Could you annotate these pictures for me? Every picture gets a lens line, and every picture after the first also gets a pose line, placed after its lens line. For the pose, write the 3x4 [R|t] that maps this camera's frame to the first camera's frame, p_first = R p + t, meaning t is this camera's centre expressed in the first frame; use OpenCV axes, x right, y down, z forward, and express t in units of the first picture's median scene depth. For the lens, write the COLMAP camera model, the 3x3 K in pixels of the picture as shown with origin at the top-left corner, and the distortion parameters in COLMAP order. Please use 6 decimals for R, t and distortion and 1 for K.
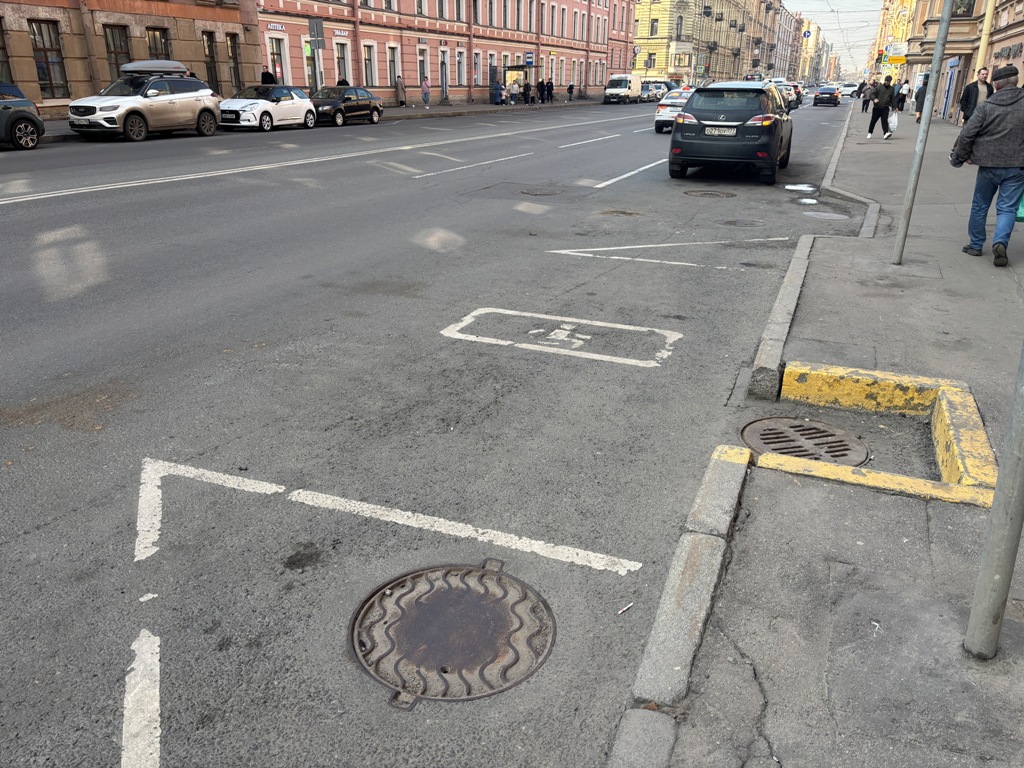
lens RADIAL K [[750.7, 0, 514.4], [0, 750.7, 382.9], [0, 0, 1]] dist [0.070580, -0.084585]
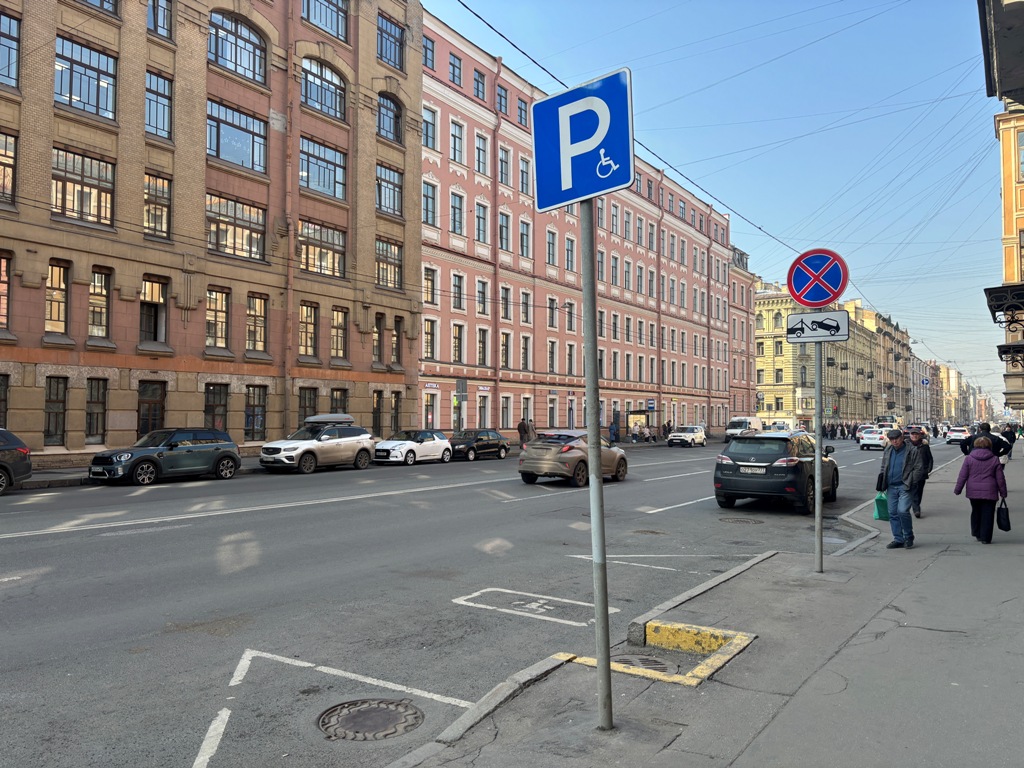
lens RADIAL K [[750.7, 0, 514.4], [0, 750.7, 382.9], [0, 0, 1]] dist [0.070580, -0.084585]
pose [[0.982639, -0.012775, -0.185089, 0.150306], [-0.065355, 0.909844, -0.409771, 0.071712], [0.173638, 0.414753, 0.893213, -0.237766]]
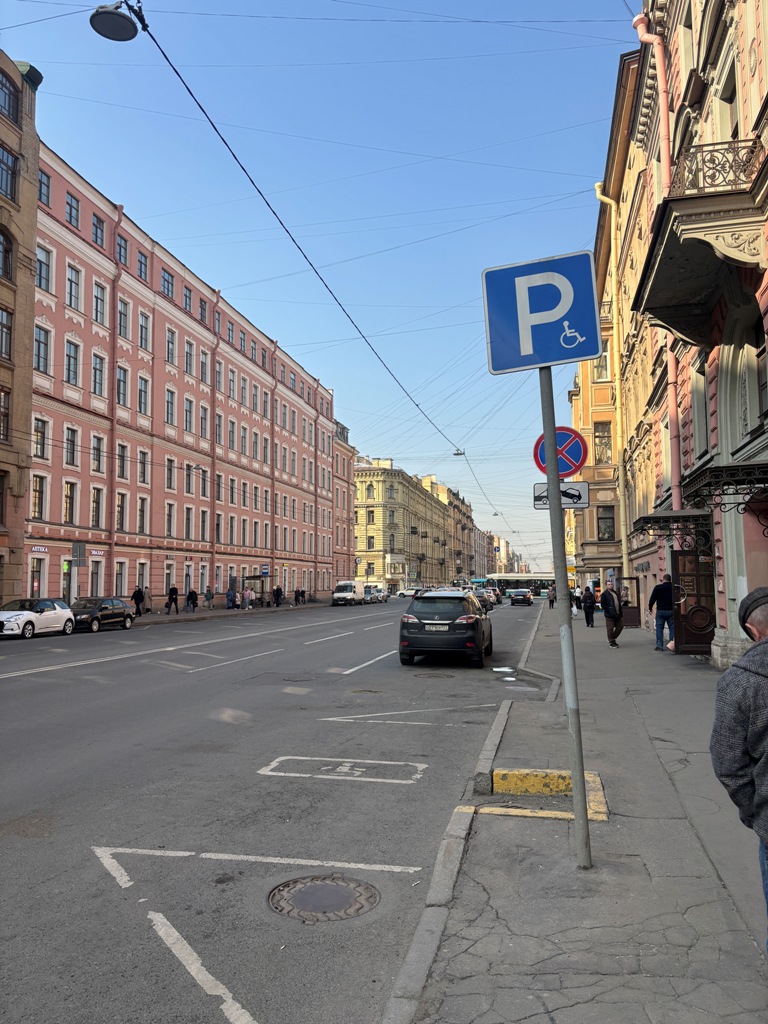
lens RADIAL K [[750.7, 0, 376.6], [0, 750.7, 509.1], [0, 0, 1]] dist [0.070580, -0.084585]
pose [[0.984763, 0.004225, 0.173851, -0.063597], [0.076611, 0.886926, -0.455514, 0.077365], [-0.156118, 0.461893, 0.873088, -0.236033]]
